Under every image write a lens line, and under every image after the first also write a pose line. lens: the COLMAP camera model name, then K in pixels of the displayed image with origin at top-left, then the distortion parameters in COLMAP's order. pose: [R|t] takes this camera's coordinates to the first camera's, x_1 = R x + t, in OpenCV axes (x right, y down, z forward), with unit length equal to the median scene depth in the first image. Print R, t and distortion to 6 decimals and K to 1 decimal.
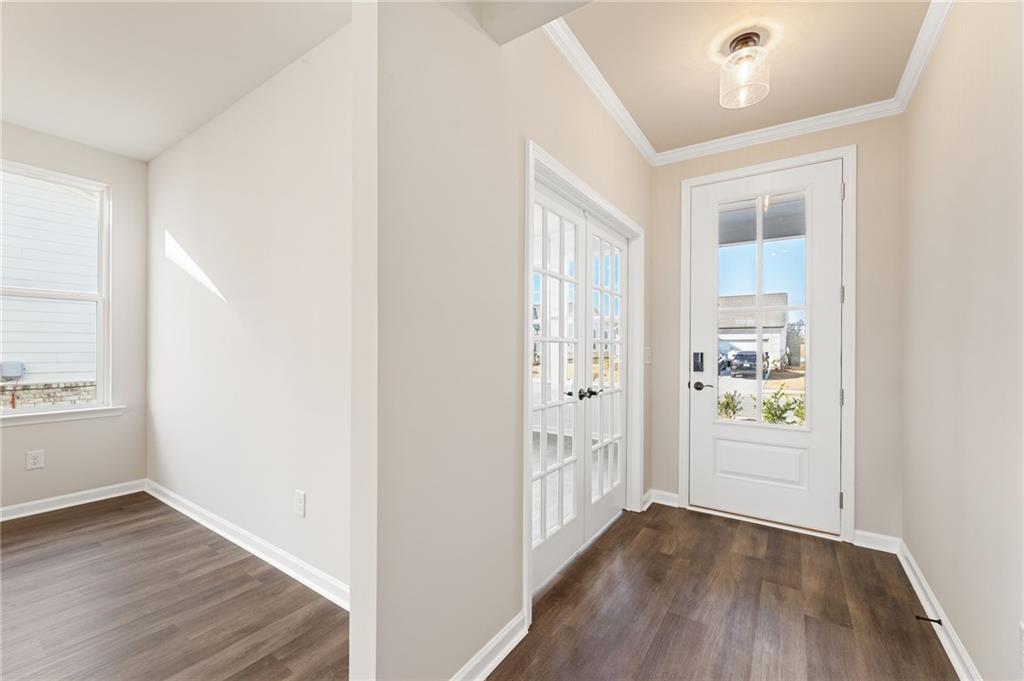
lens RADIAL K [[417.7, 0, 511.8], [0, 417.7, 341.7], [0, 0, 1]] dist [0.002298, -0.000069]
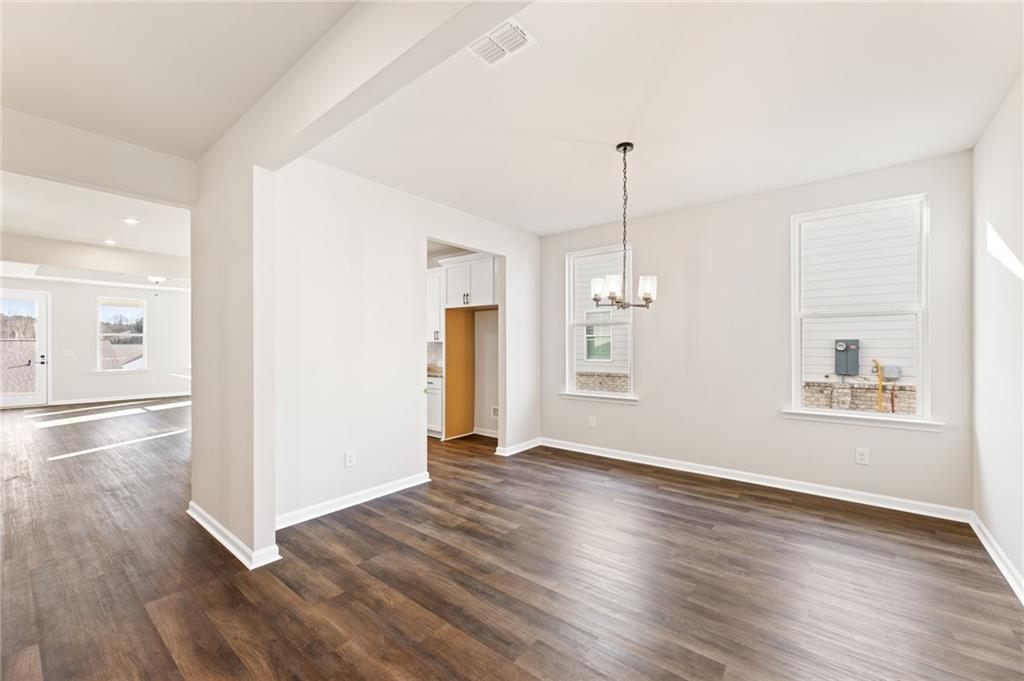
lens RADIAL K [[417.7, 0, 516.6], [0, 417.7, 346.4], [0, 0, 1]] dist [0.002298, -0.000069]
pose [[-0.077815, 0.001668, -0.996966, 0.080239], [0.007842, 0.999969, 0.001061, -0.027841], [0.996937, -0.007736, -0.077825, 0.136931]]
